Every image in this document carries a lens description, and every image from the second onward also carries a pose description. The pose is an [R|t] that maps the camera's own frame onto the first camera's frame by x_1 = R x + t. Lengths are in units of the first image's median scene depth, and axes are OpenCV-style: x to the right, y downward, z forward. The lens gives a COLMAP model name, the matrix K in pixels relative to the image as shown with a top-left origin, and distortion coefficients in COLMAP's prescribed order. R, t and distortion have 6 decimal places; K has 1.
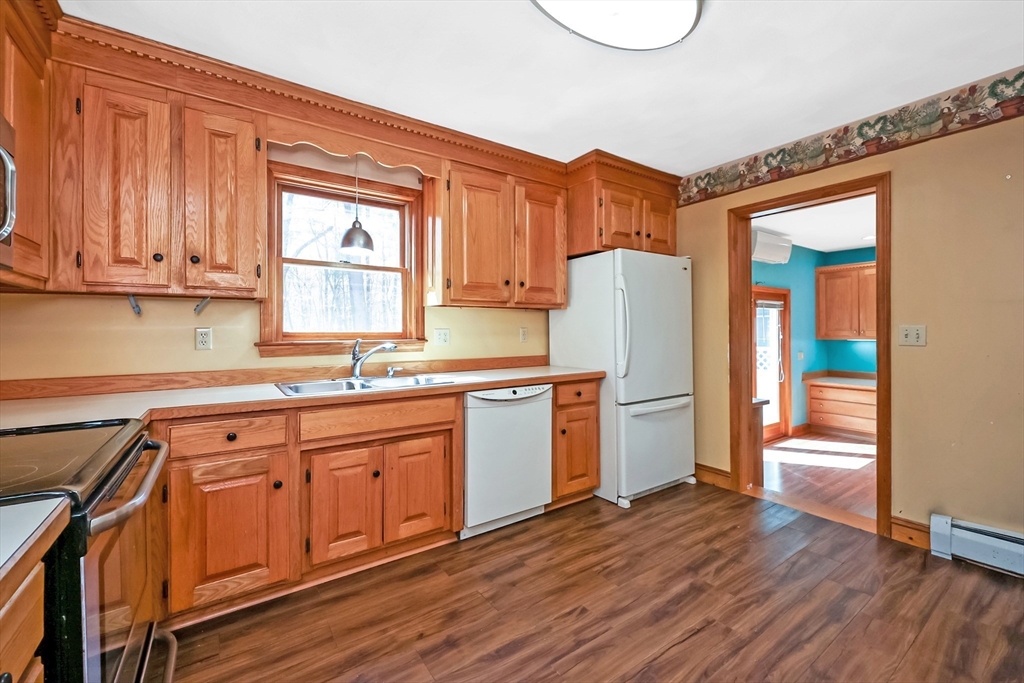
lens RADIAL K [[418.9, 0, 491.7], [0, 418.9, 331.6], [0, 0, 1]] dist [-0.000412, -0.000053]
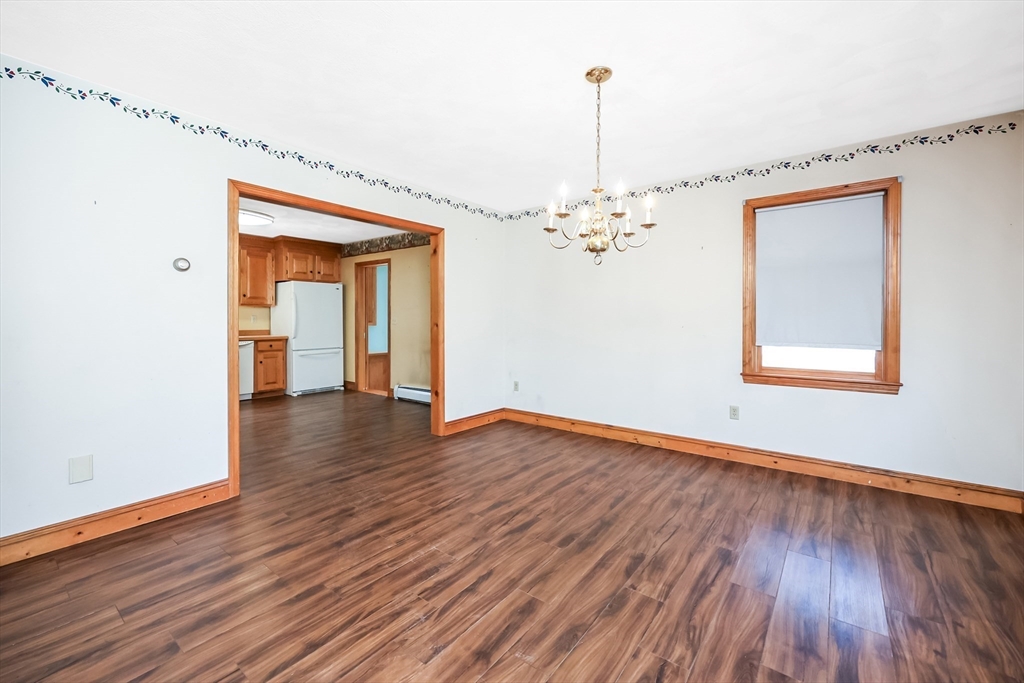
lens RADIAL K [[426.2, 0, 500.8], [0, 426.2, 325.4], [0, 0, 1]] dist [0.002746, 0.000935]
pose [[0.954402, 0.000858, 0.298523, 0.801230], [-0.007370, 0.999759, 0.020689, -0.019728], [-0.298433, -0.021946, 0.954178, -1.757321]]
